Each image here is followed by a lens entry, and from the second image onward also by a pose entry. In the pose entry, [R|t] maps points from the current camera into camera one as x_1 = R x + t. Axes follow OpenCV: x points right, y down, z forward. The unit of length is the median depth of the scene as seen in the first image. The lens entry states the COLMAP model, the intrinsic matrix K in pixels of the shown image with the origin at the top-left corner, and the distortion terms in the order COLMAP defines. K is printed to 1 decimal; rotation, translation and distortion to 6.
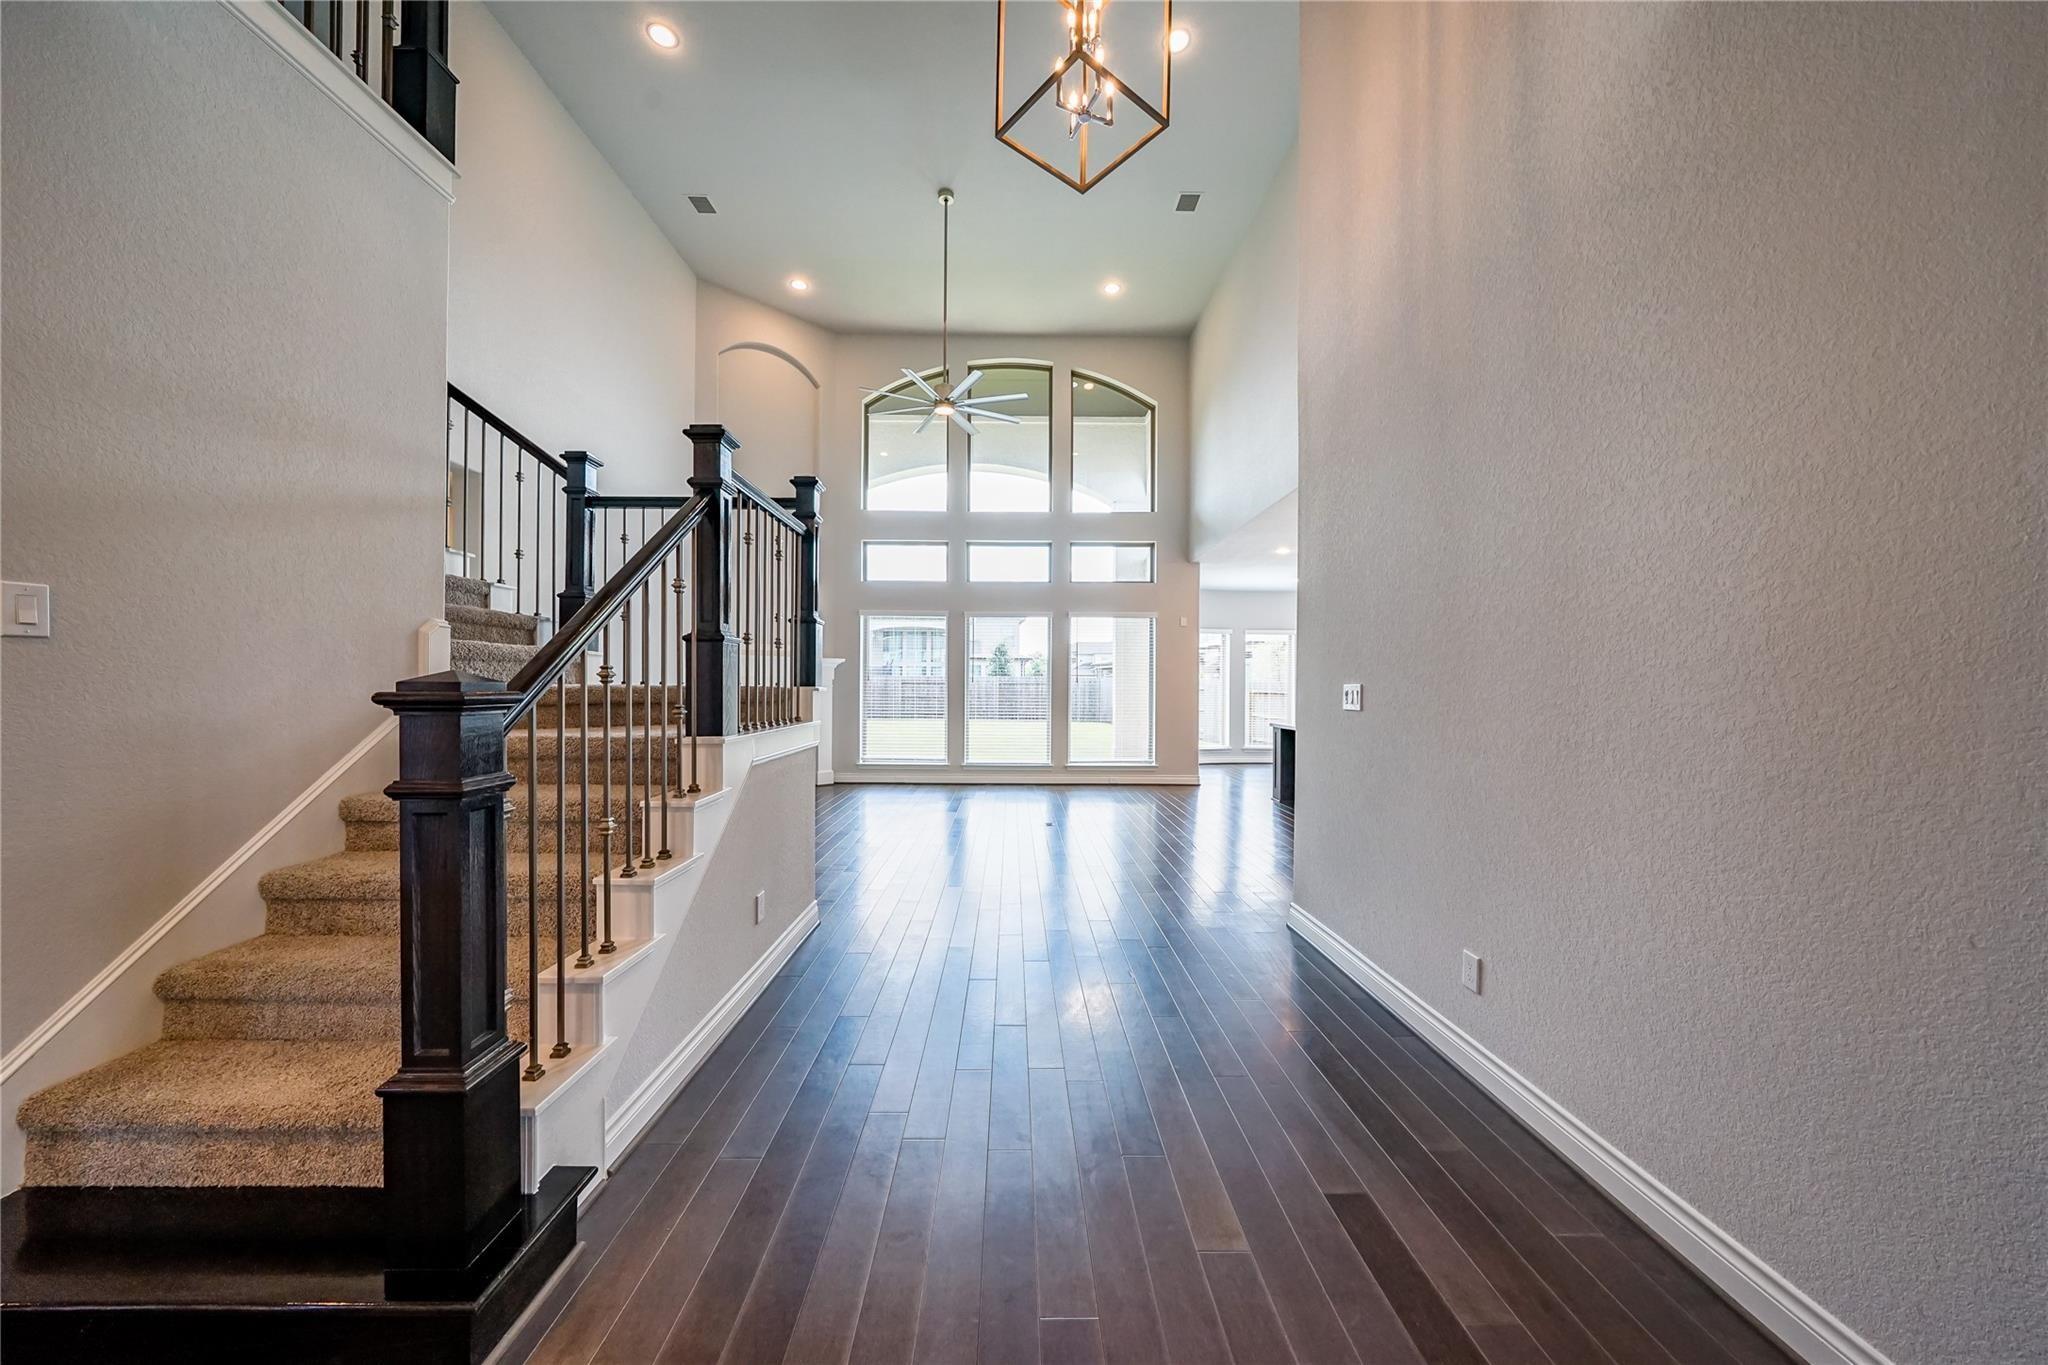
lens RADIAL K [[696.9, 0, 1016.1], [0, 696.9, 684.3], [0, 0, 1]] dist [-0.005072, -0.000211]
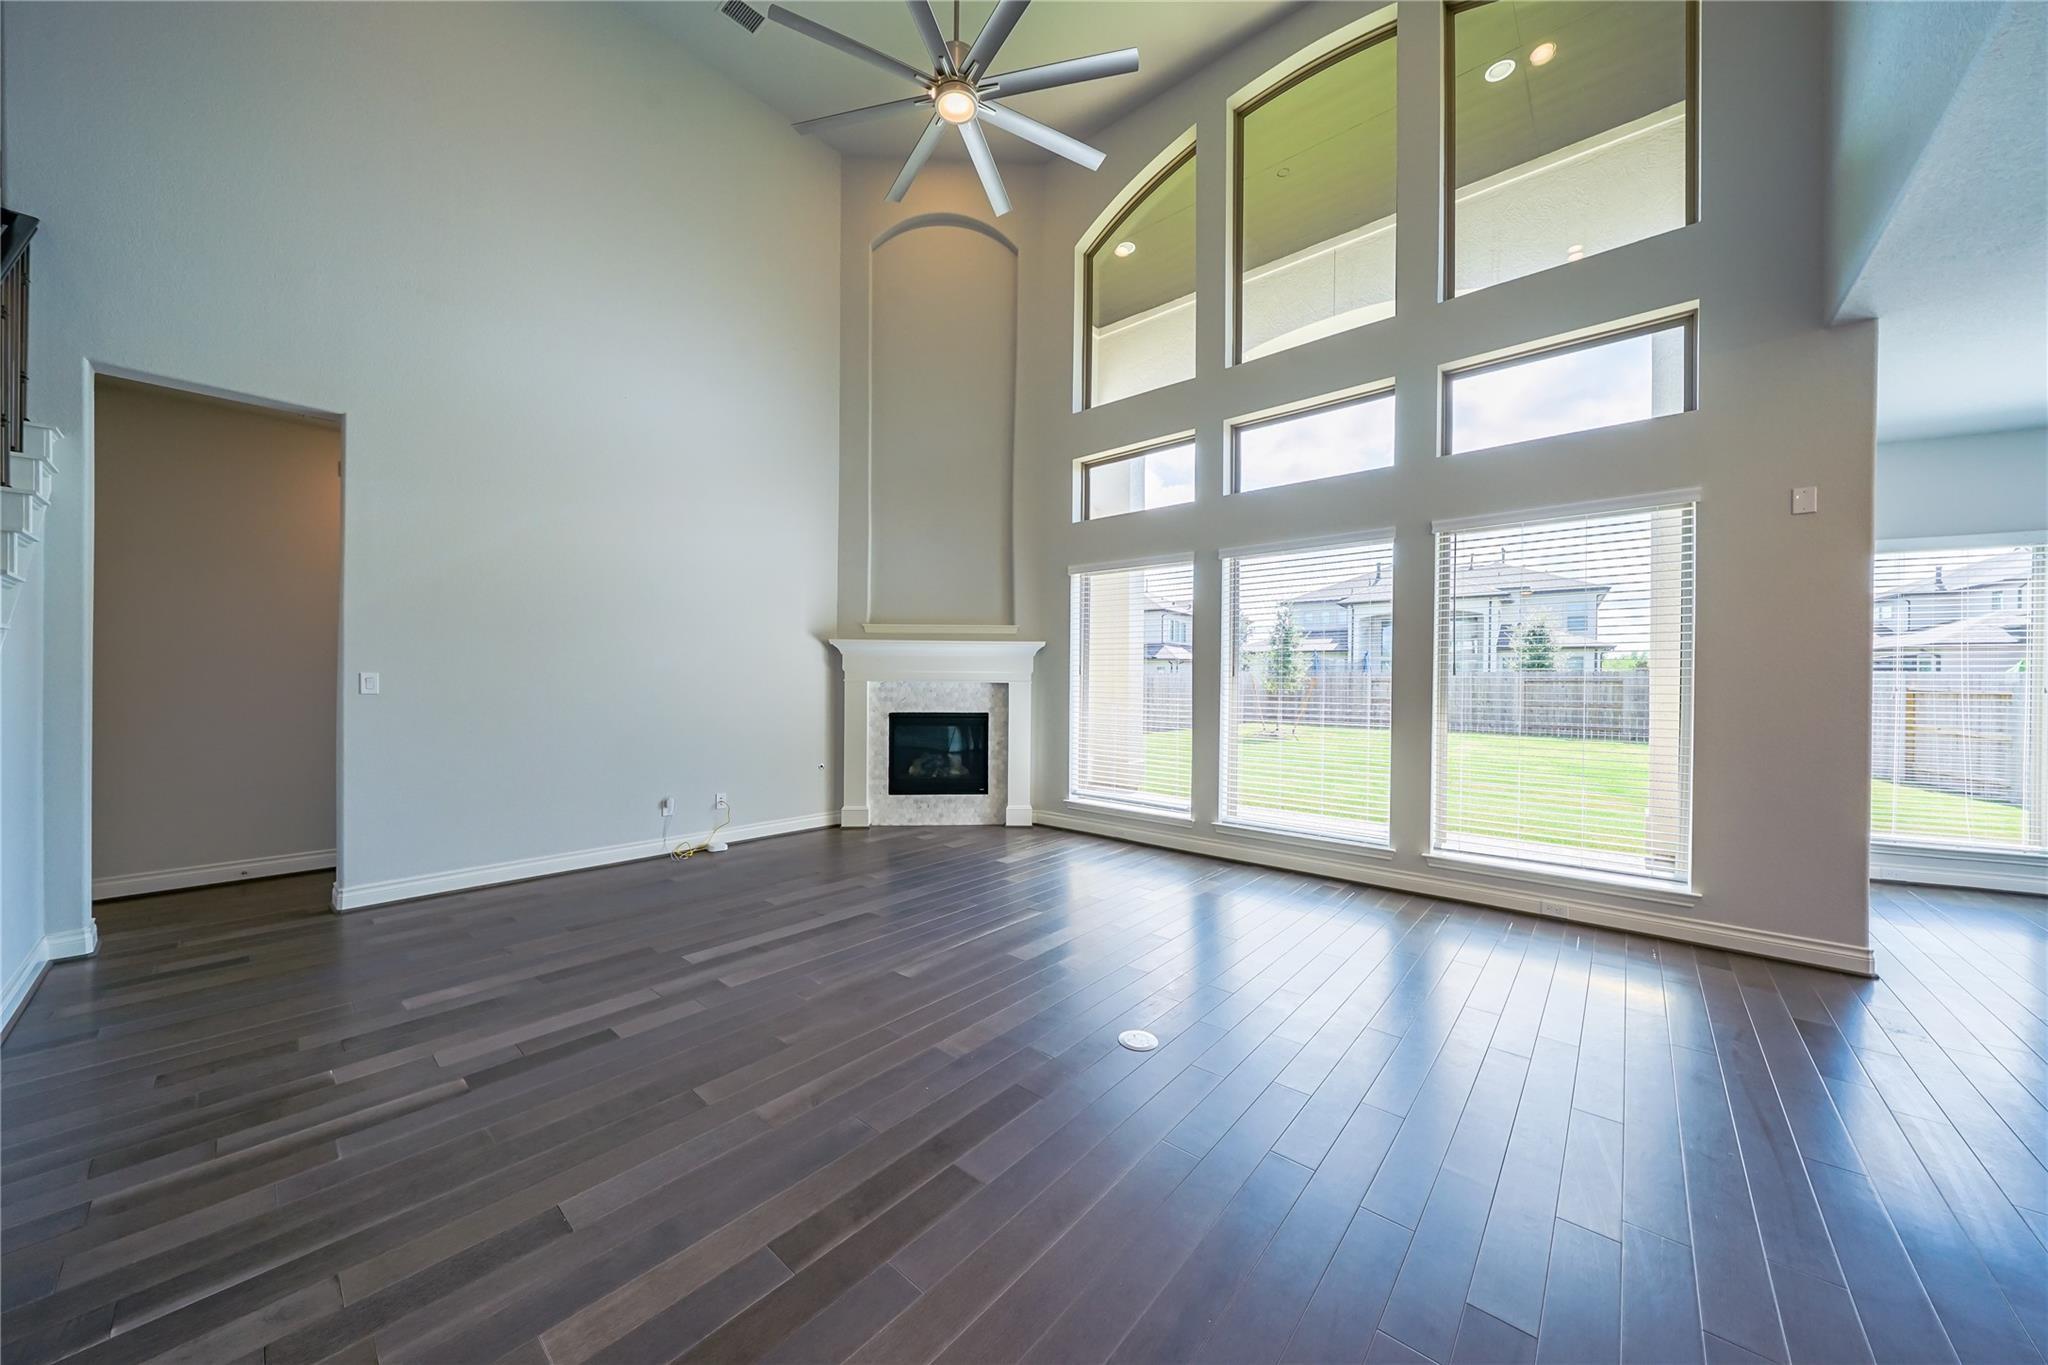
lens RADIAL K [[696.9, 0, 1019.2], [0, 696.9, 685.5], [0, 0, 1]] dist [-0.005072, -0.000211]
pose [[0.753606, 0.009260, -0.657261, 0.167211], [-0.005042, 0.999953, 0.008308, 0.001590], [0.657307, -0.002947, 0.753617, 0.470722]]
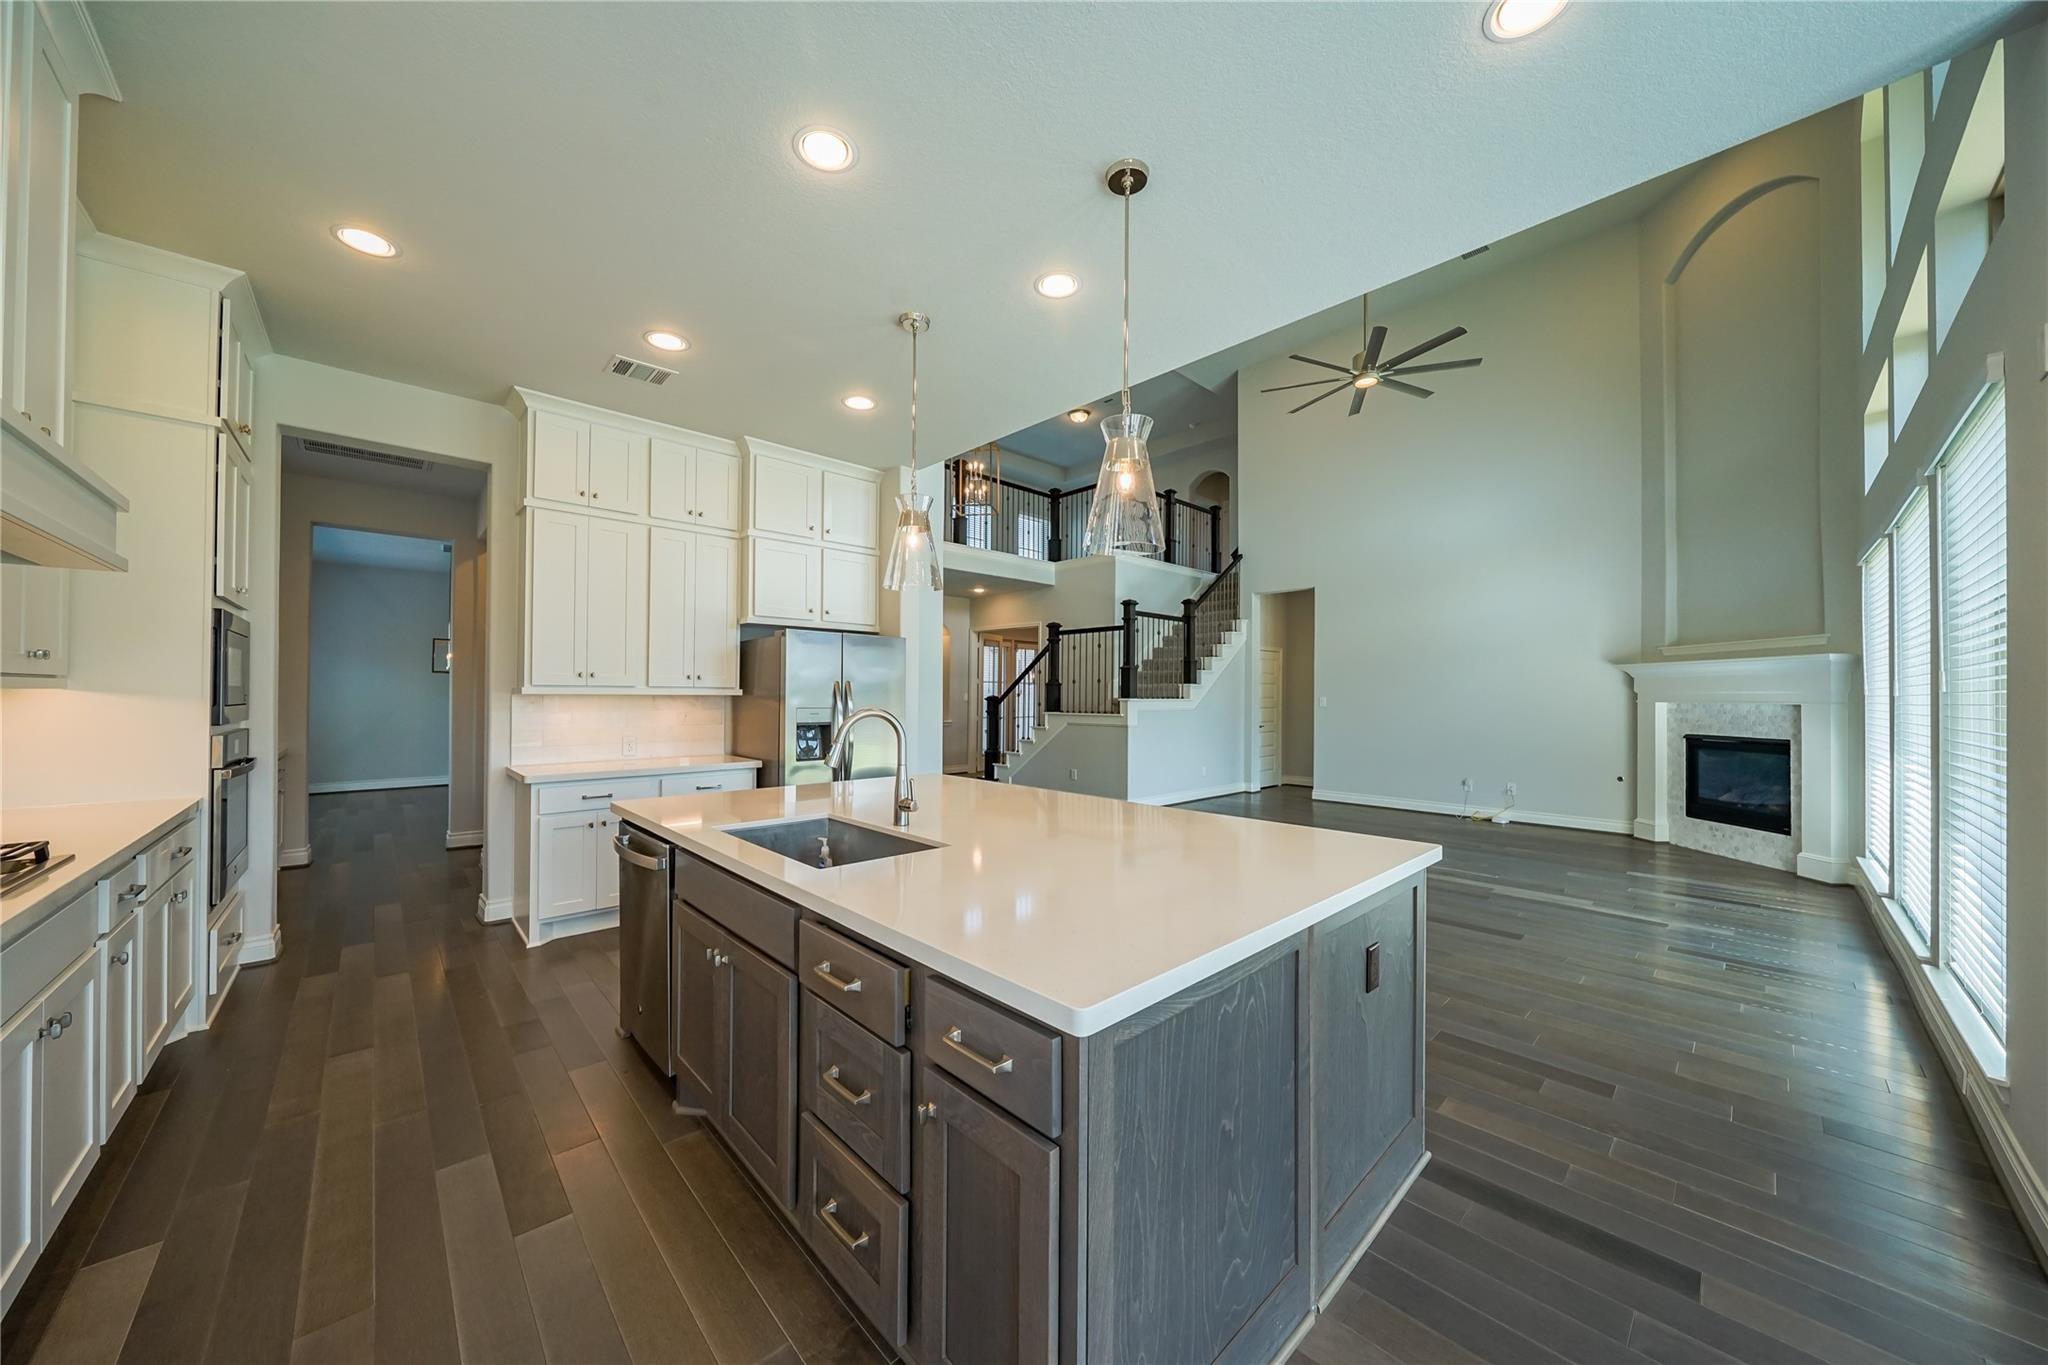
lens RADIAL K [[696.9, 0, 1018.8], [0, 696.9, 687.6], [0, 0, 1]] dist [-0.005072, -0.000211]
pose [[-0.729330, -0.013030, -0.684038, 0.550092], [-0.004213, 0.999885, -0.014554, 0.001564], [0.684149, -0.007733, -0.729301, 0.934855]]
